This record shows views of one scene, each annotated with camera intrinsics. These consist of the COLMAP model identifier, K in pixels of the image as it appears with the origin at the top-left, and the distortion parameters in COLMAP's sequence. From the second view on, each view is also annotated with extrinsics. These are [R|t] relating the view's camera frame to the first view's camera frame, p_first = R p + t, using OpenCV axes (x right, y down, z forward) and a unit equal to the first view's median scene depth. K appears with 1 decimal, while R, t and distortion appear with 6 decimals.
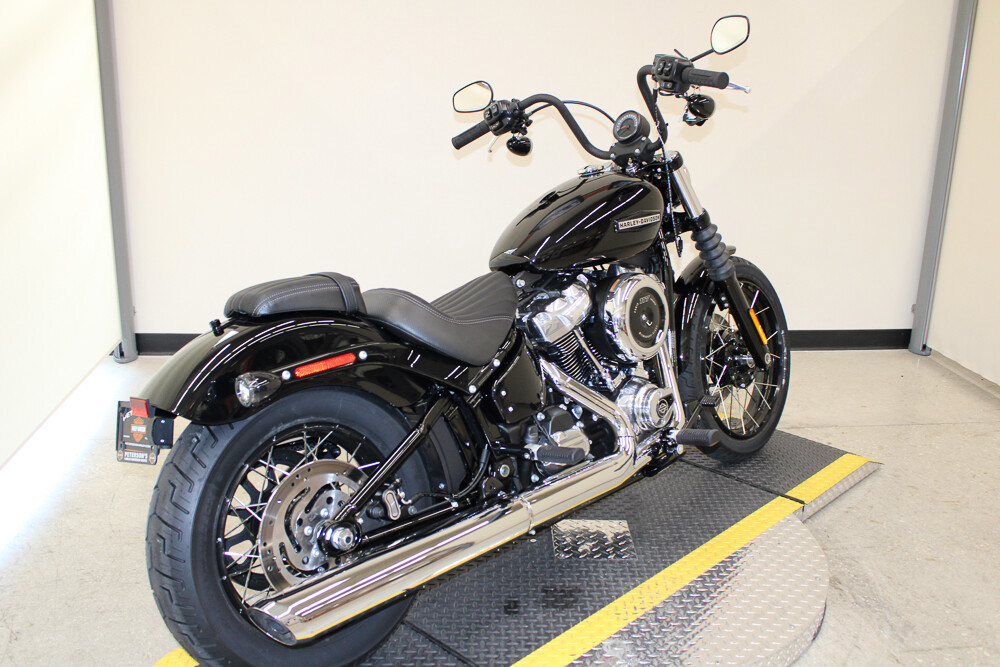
lens RADIAL K [[617.5, 0, 500.0], [0, 617.5, 333.5], [0, 0, 1]] dist [-0.000145, -0.000010]
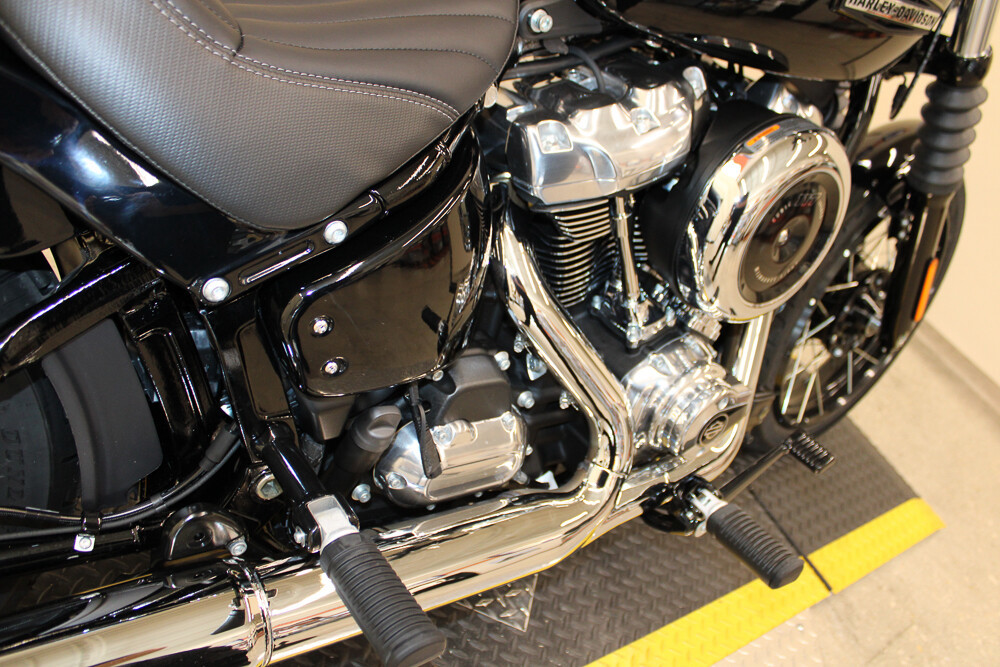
lens RADIAL K [[837.0, 0, 500.0], [0, 837.0, 333.5], [0, 0, 1]] dist [-0.109769, 0.001646]
pose [[0.905145, 0.414958, 0.092318, 0.041298], [-0.422724, 0.855656, 0.298591, -0.055348], [0.044910, -0.309293, 0.949906, 0.466123]]
